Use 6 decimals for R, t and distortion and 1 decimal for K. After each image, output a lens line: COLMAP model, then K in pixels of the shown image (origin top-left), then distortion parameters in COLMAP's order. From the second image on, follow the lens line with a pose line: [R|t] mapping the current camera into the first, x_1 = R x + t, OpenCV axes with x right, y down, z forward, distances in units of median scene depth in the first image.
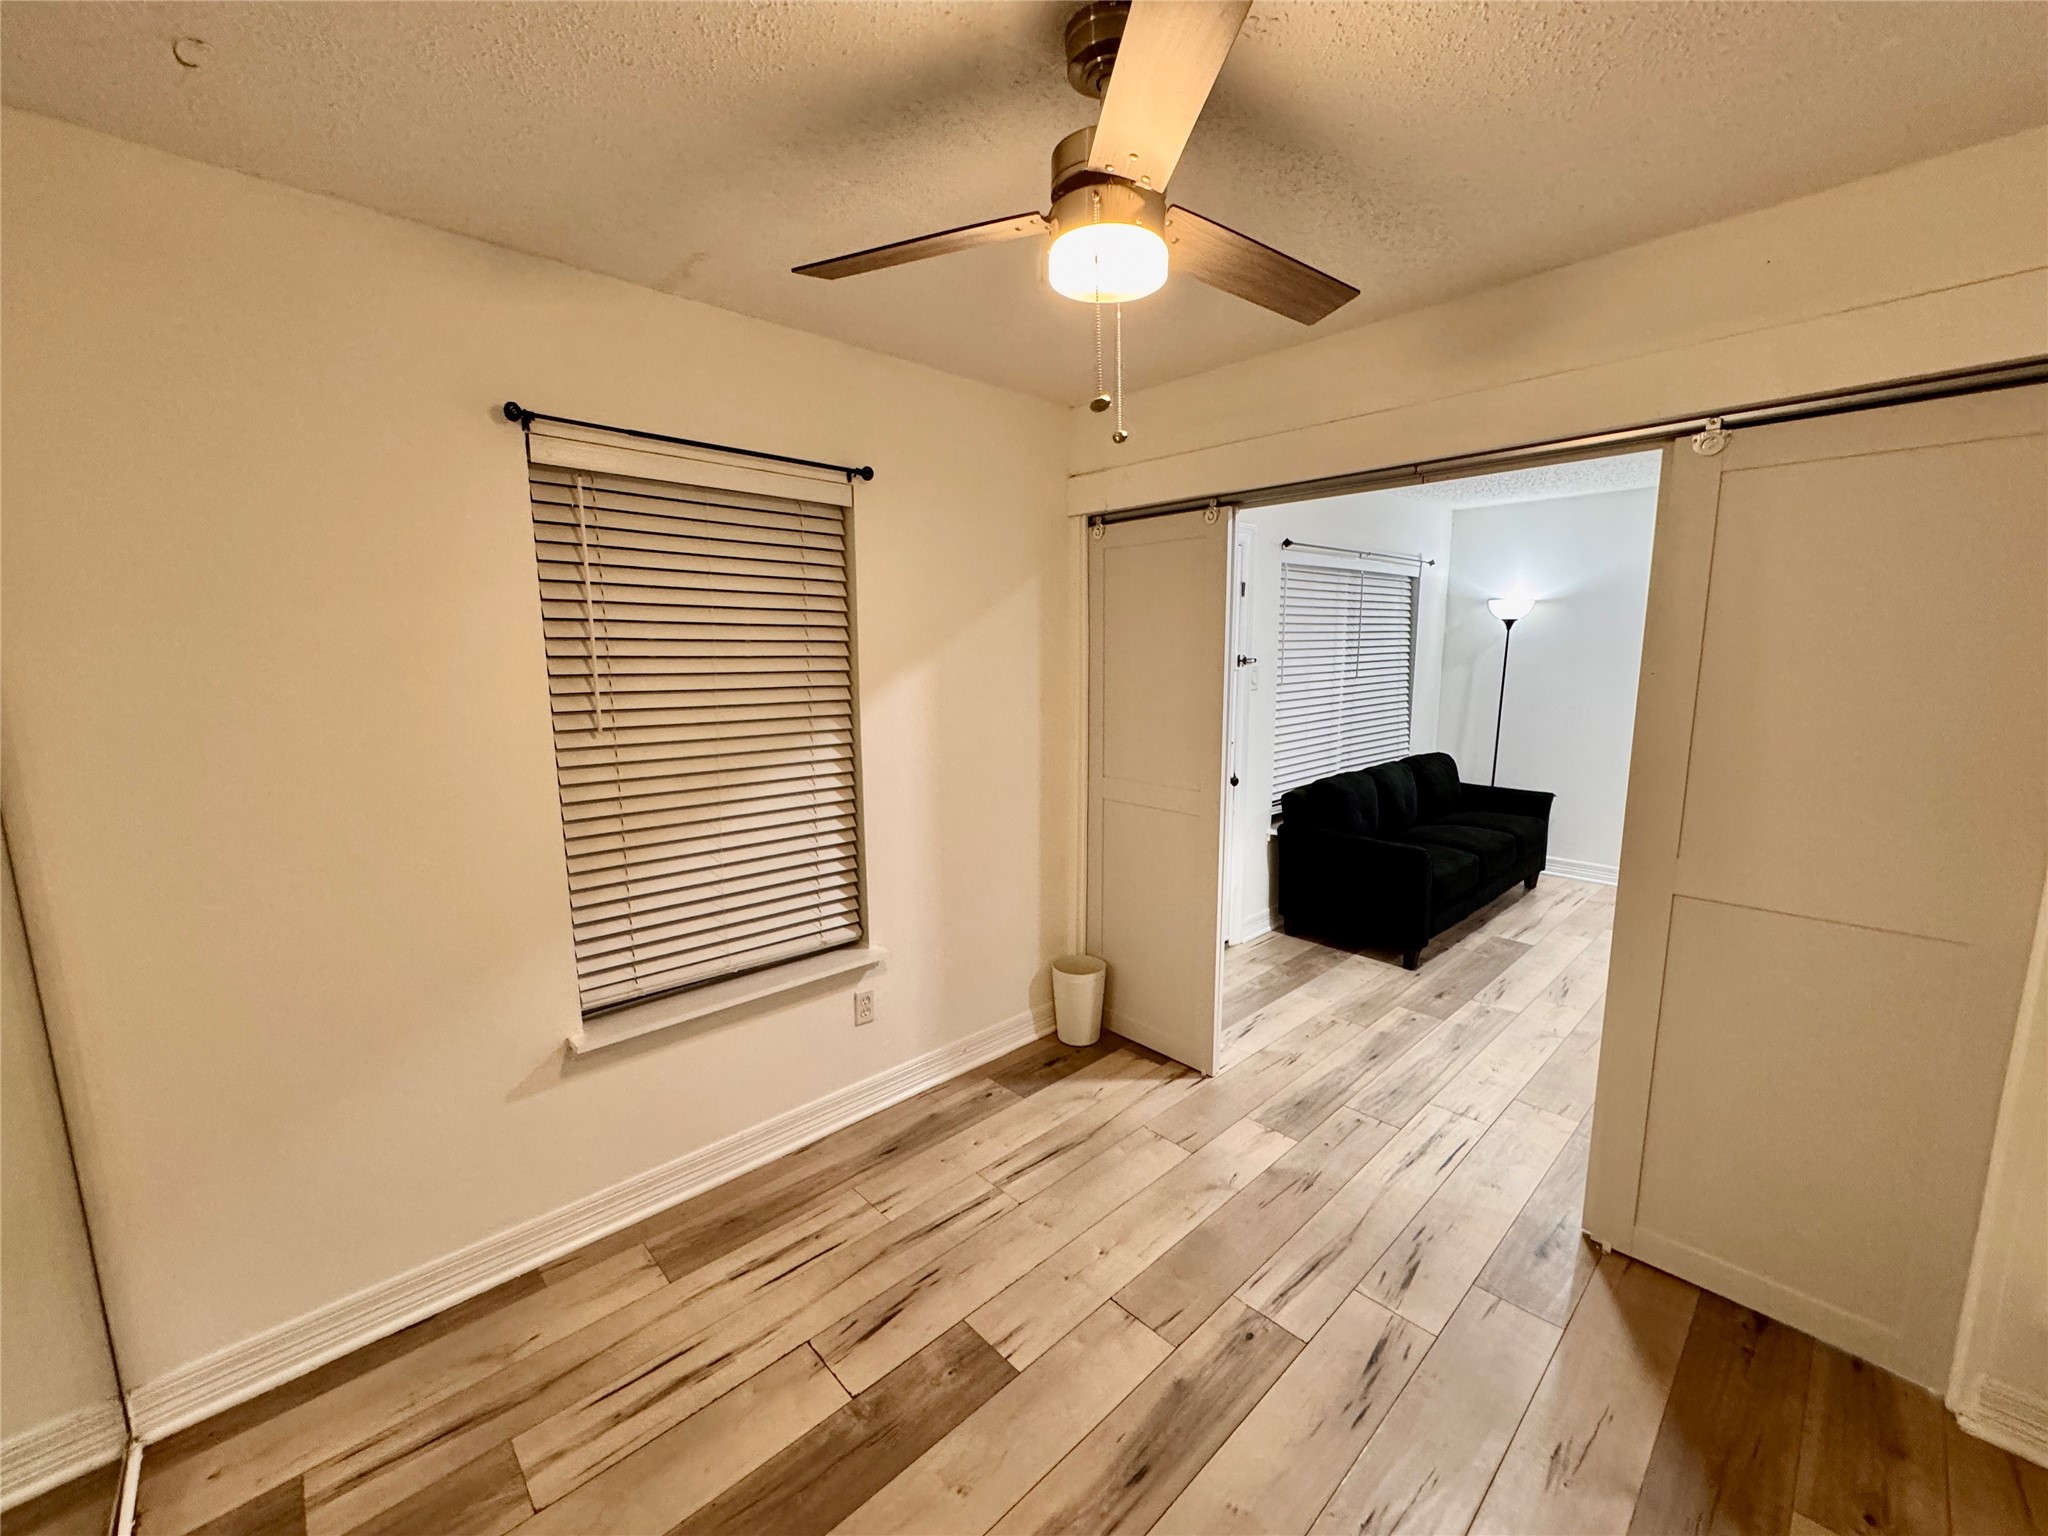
lens RADIAL K [[818.9, 0, 1021.4], [0, 818.9, 771.5], [0, 0, 1]] dist [-0.002766, 0.000606]
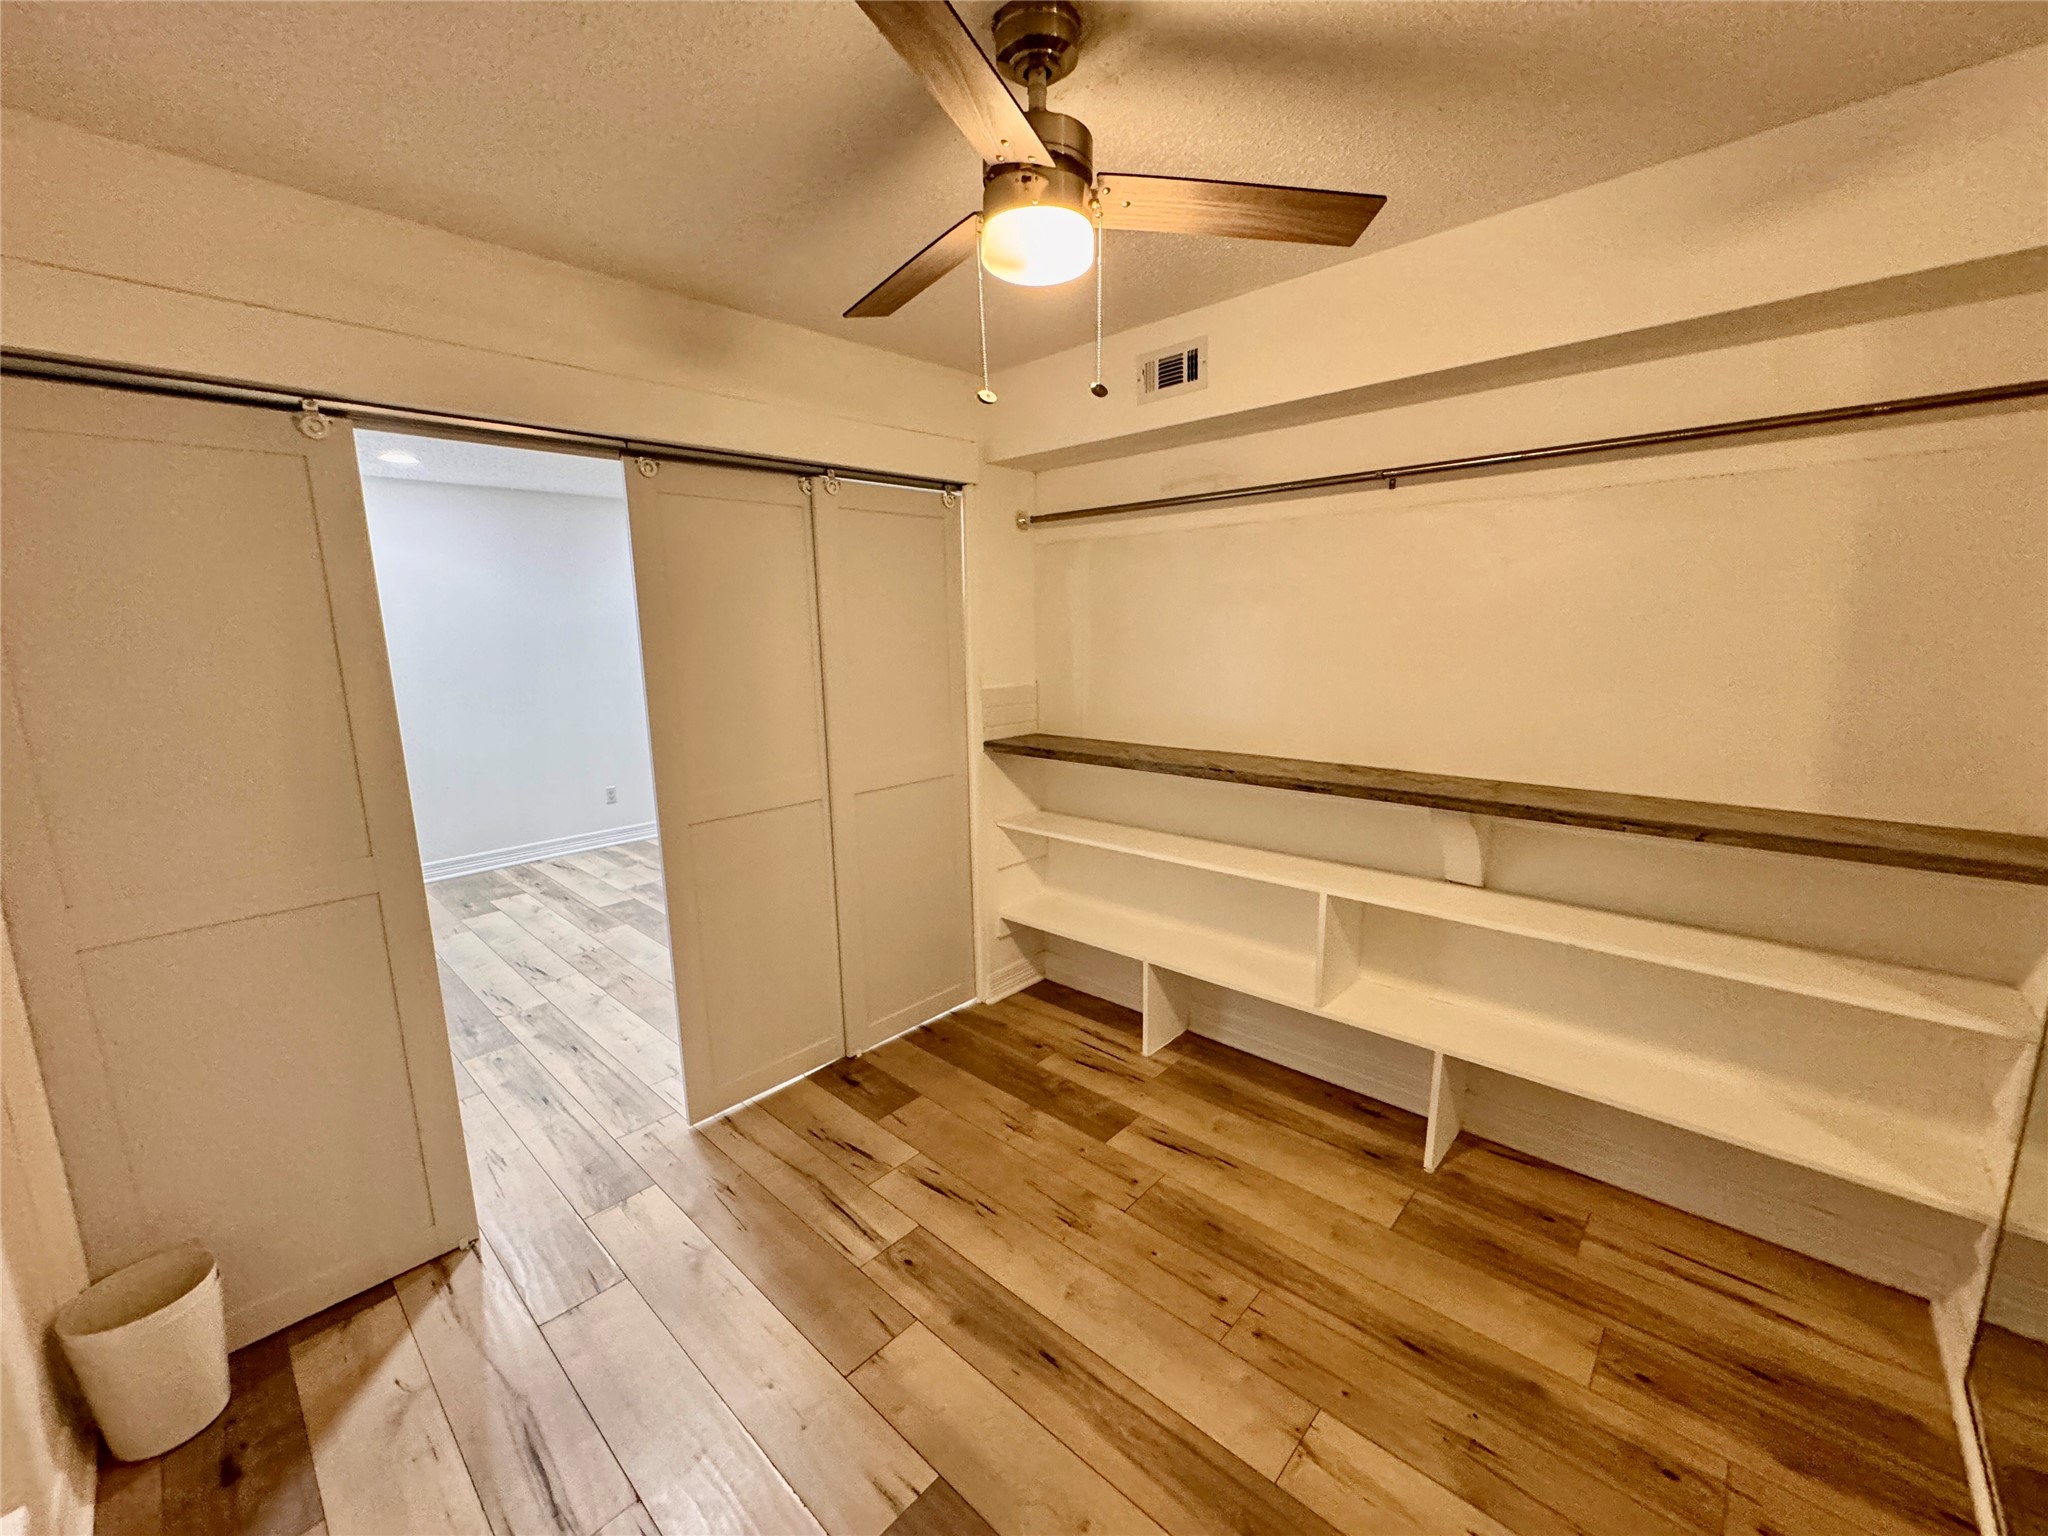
lens RADIAL K [[818.6, 0, 1021.8], [0, 818.6, 771.2], [0, 0, 1]] dist [-0.002400, 0.000119]
pose [[-0.066221, -0.169122, 0.983368, -0.599119], [0.175236, 0.968243, 0.178321, -0.089827], [-0.982297, 0.184130, -0.034481, 0.678516]]
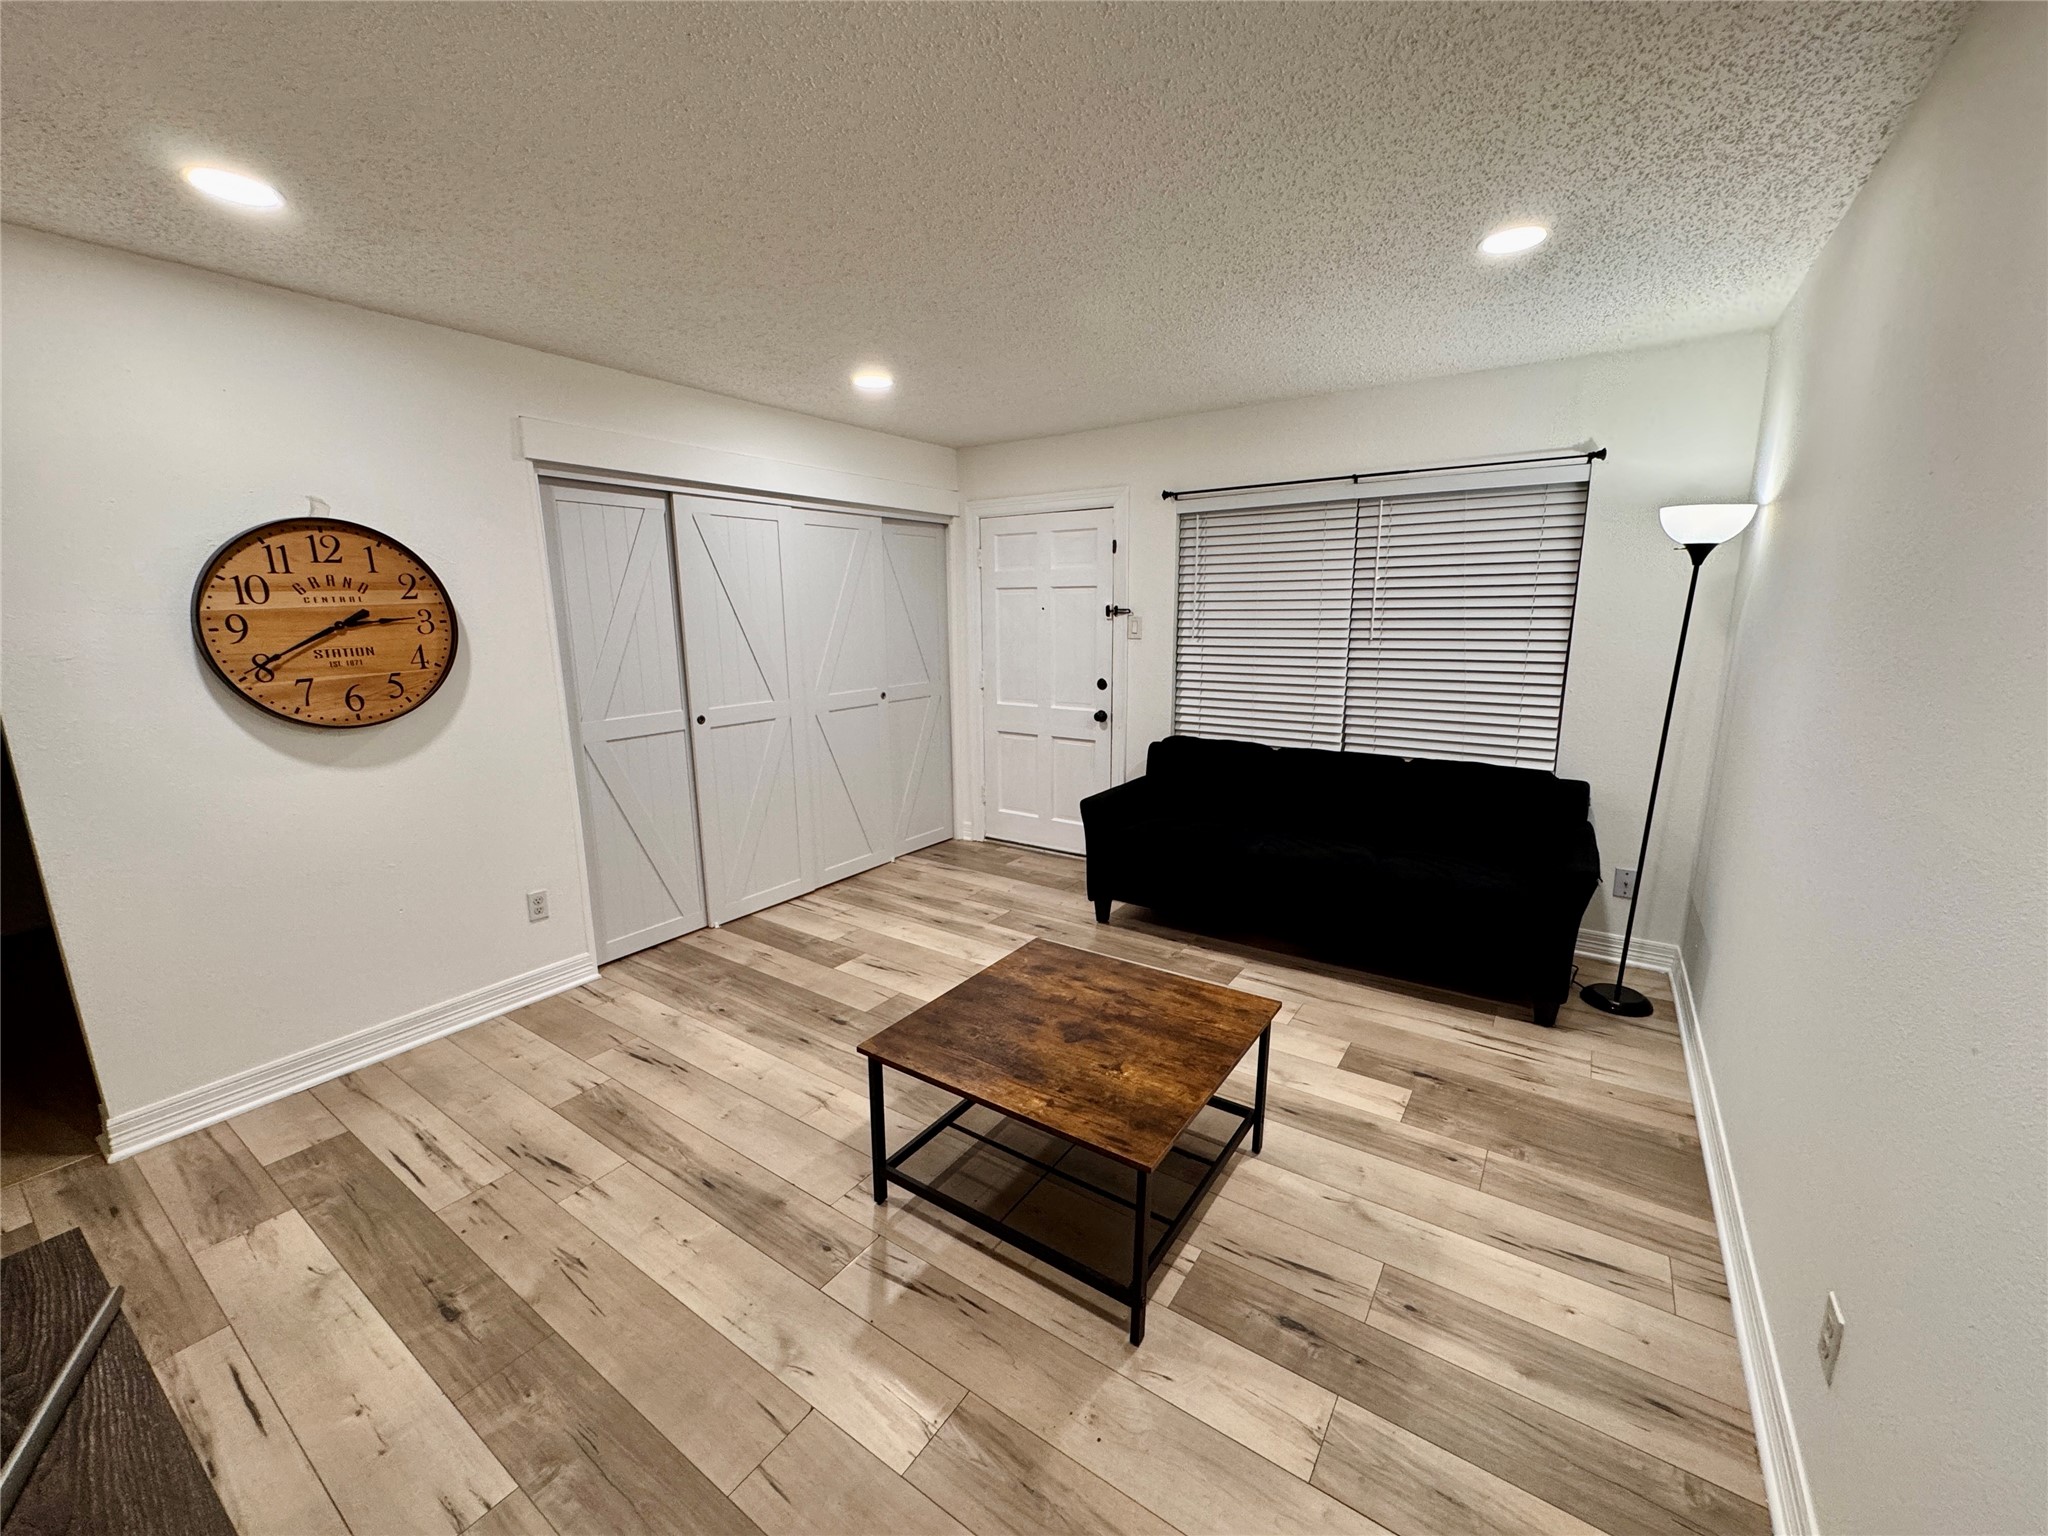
lens RADIAL K [[818.9, 0, 1021.4], [0, 818.9, 771.5], [0, 0, 1]] dist [-0.002766, 0.000606]
pose [[0.211991, 0.204187, -0.955703, 2.576331], [-0.140970, 0.974091, 0.176846, -0.193142], [0.967051, 0.097235, 0.235283, 1.206790]]
